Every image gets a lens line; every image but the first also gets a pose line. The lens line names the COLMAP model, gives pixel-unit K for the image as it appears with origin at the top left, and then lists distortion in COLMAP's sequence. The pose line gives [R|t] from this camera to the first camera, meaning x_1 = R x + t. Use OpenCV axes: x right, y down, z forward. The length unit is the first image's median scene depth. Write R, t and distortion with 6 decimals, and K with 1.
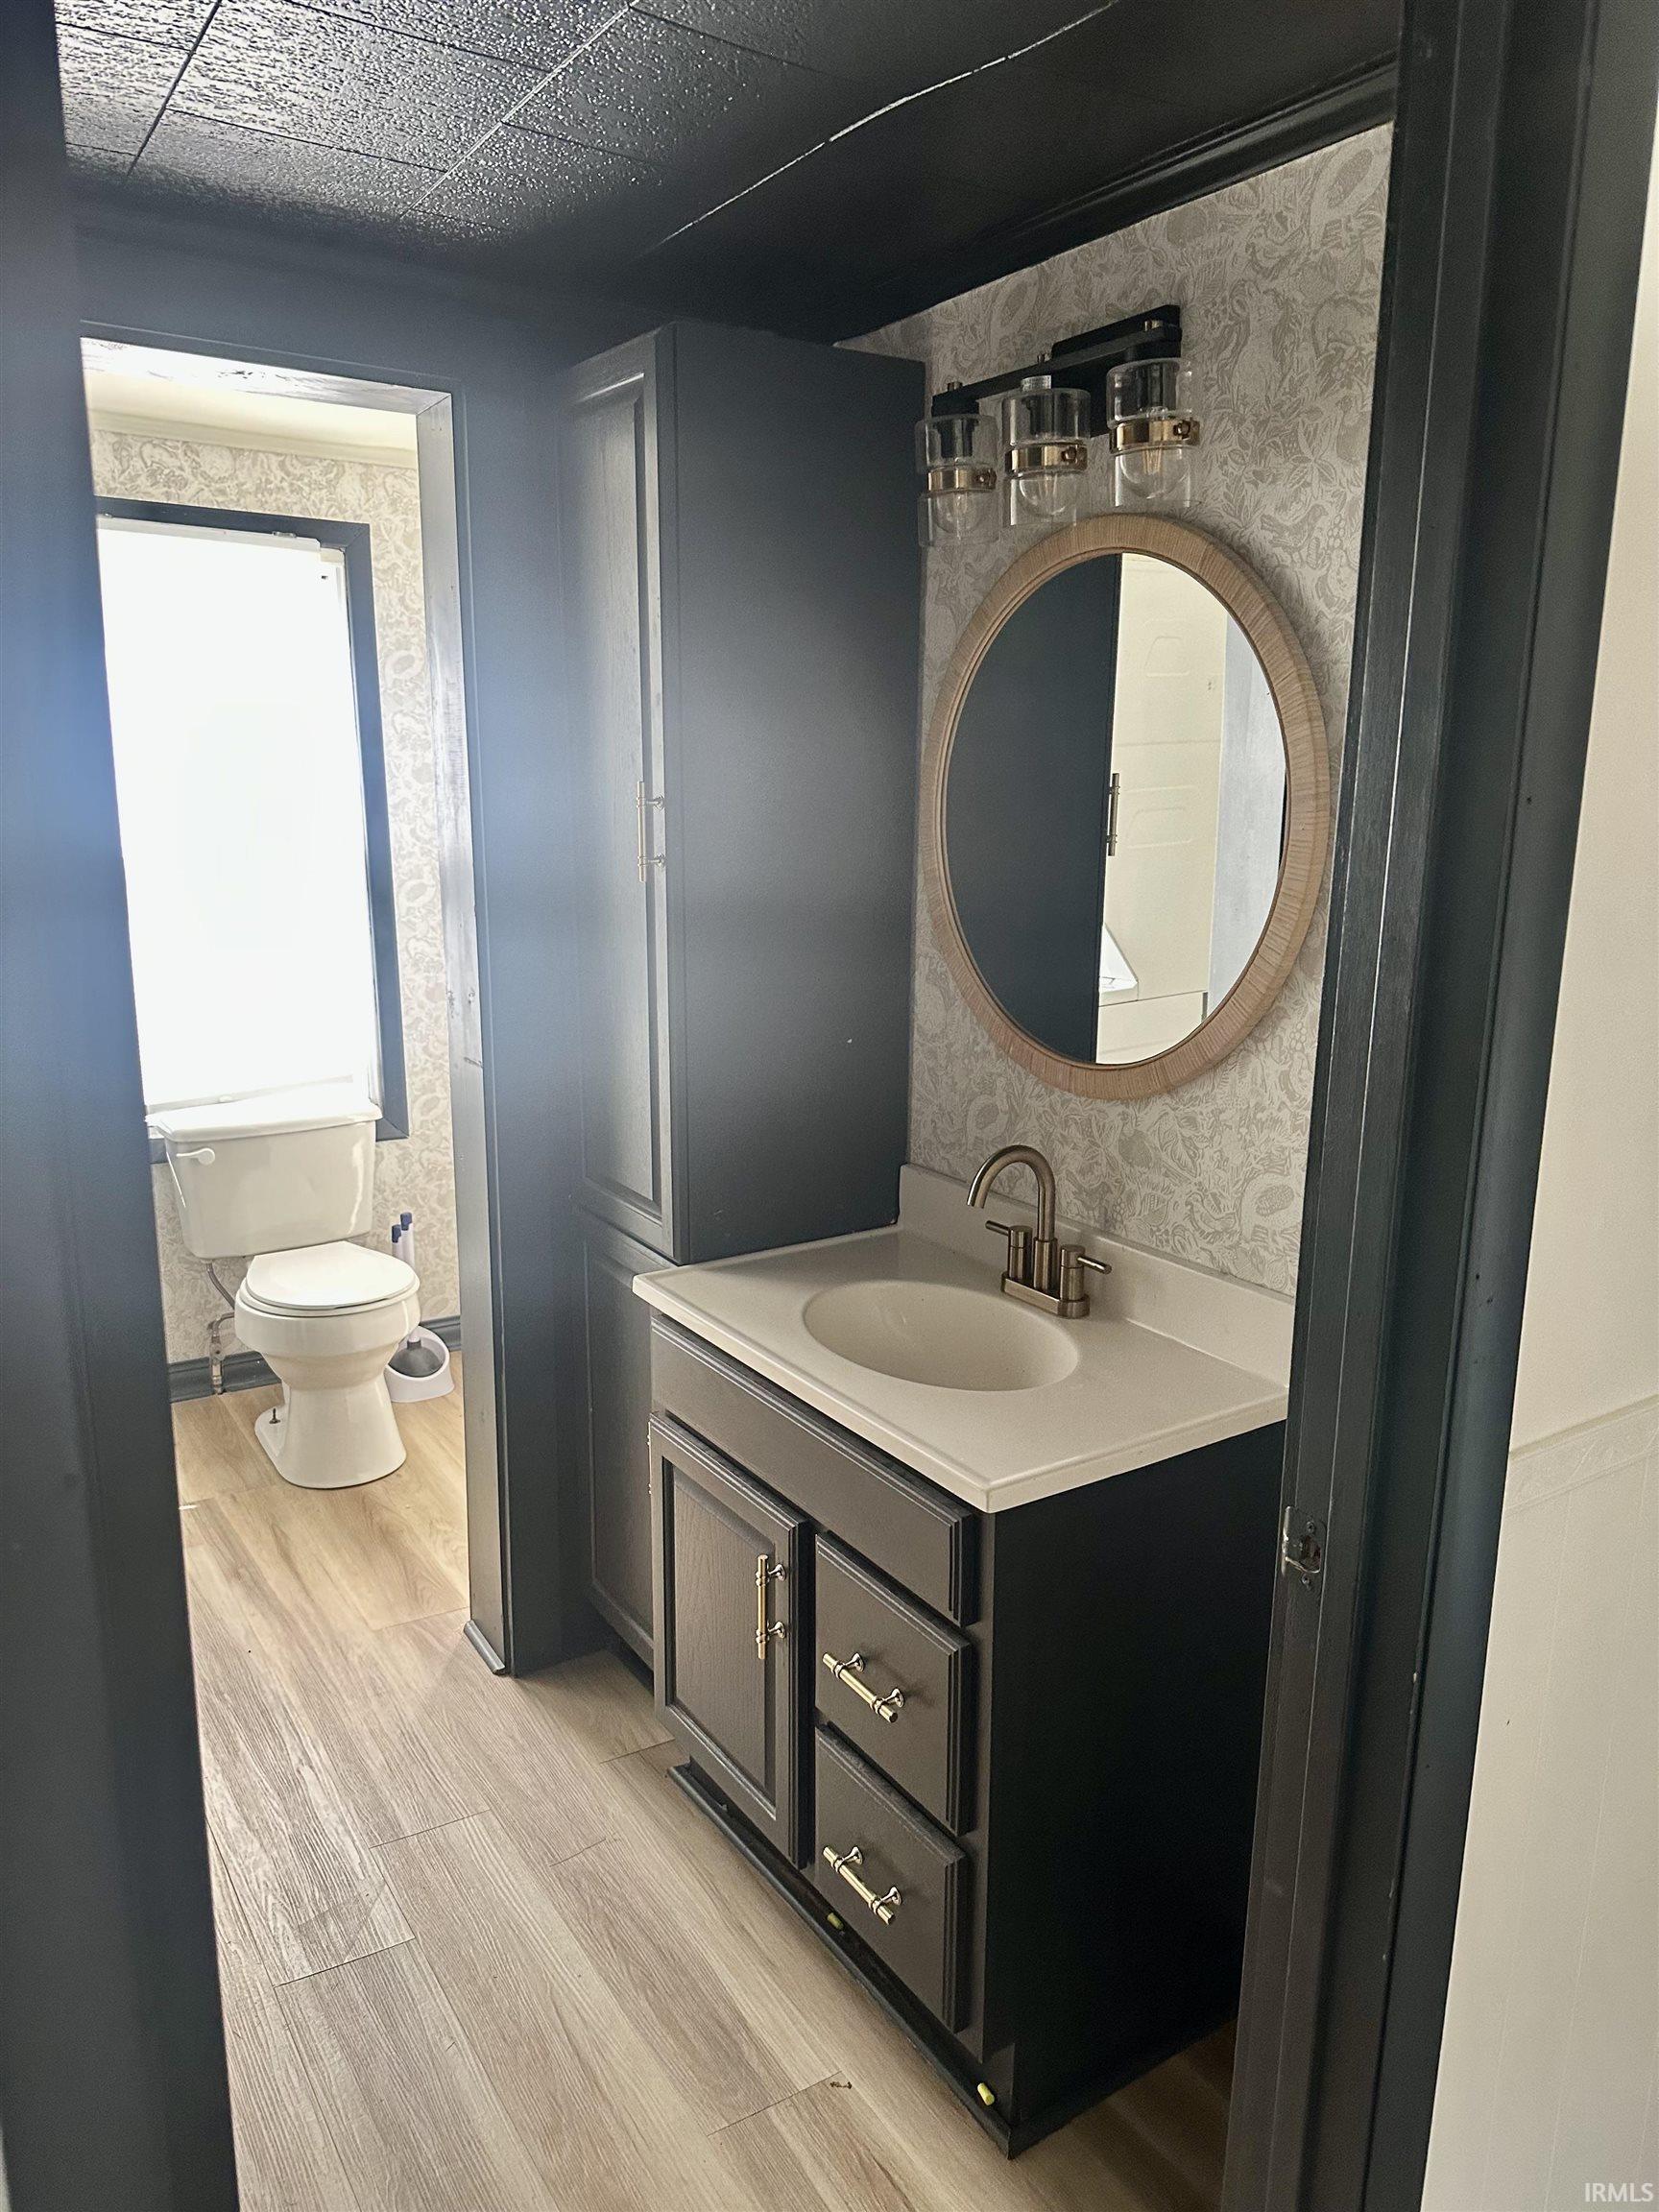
lens RADIAL K [[1561.0, 0, 823.0], [0, 1561.0, 1105.0], [0, 0, 1]] dist [0.054985, -0.080639]
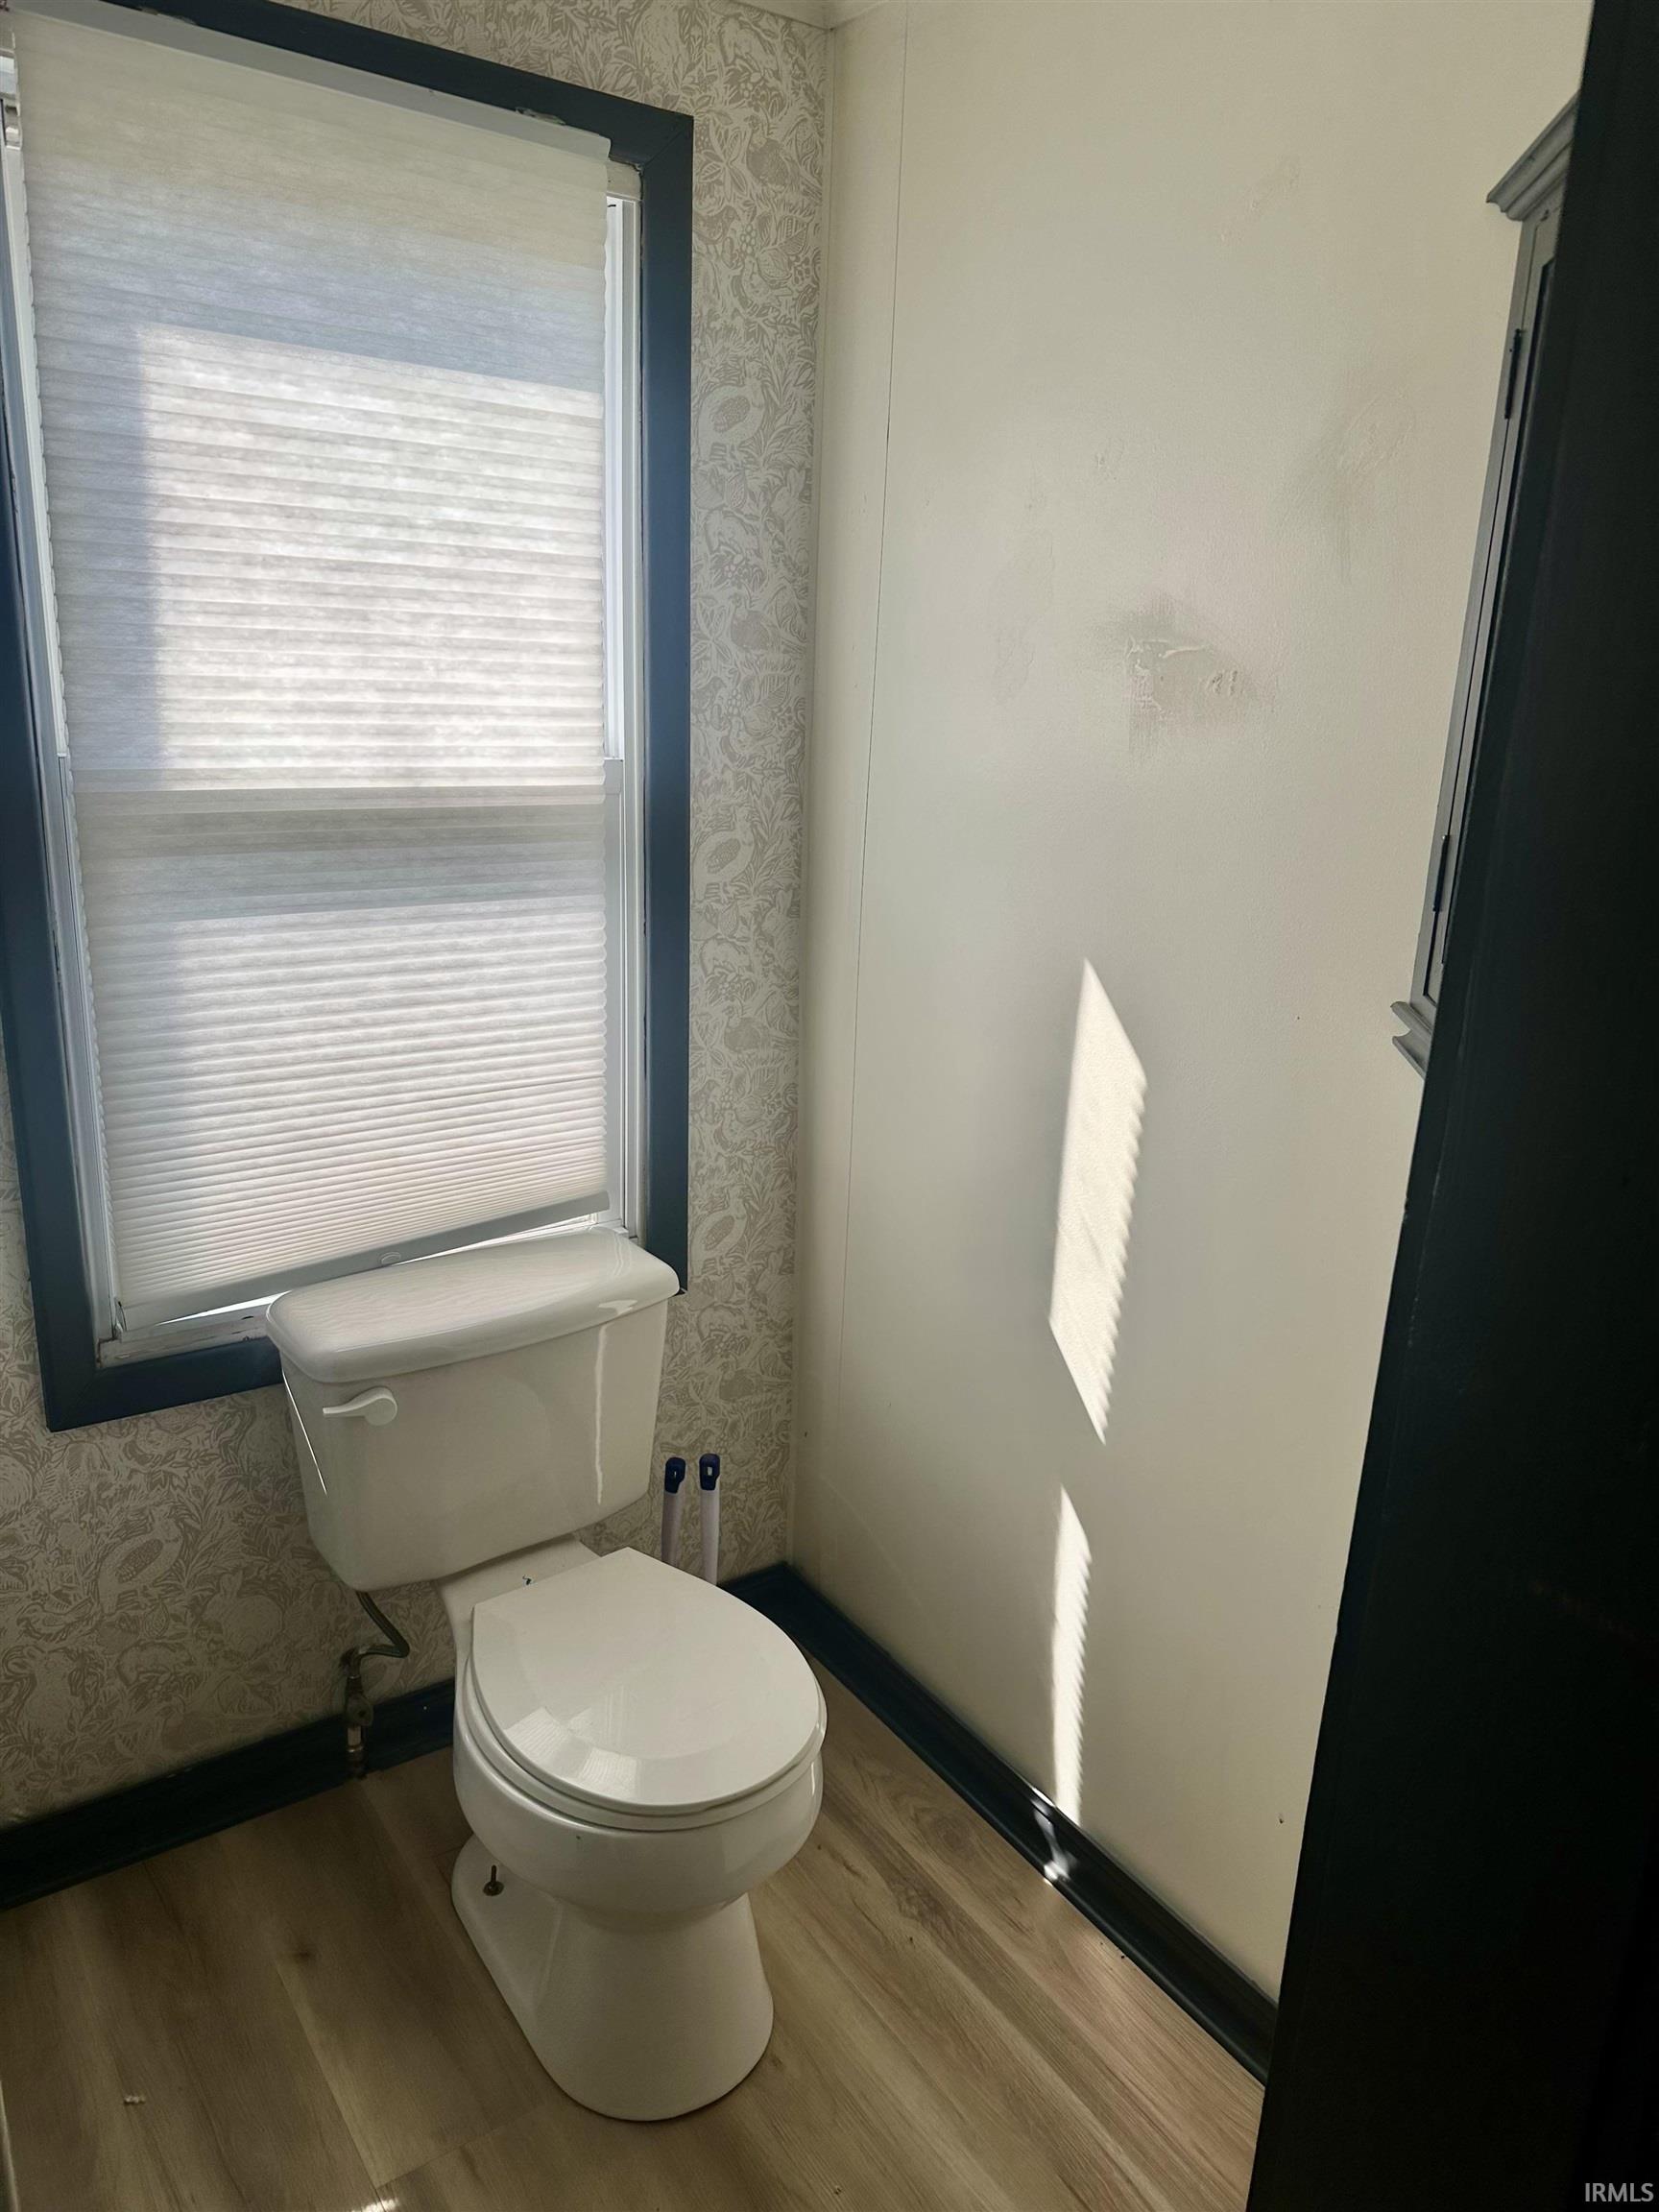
lens RADIAL K [[1561.0, 0, 846.7], [0, 1561.0, 1107.6], [0, 0, 1]] dist [0.054985, -0.080639]
pose [[0.998046, 0.024371, 0.057530, -0.254296], [-0.028536, 0.996945, 0.072712, -0.092391], [-0.055582, -0.074211, 0.995692, 0.467713]]
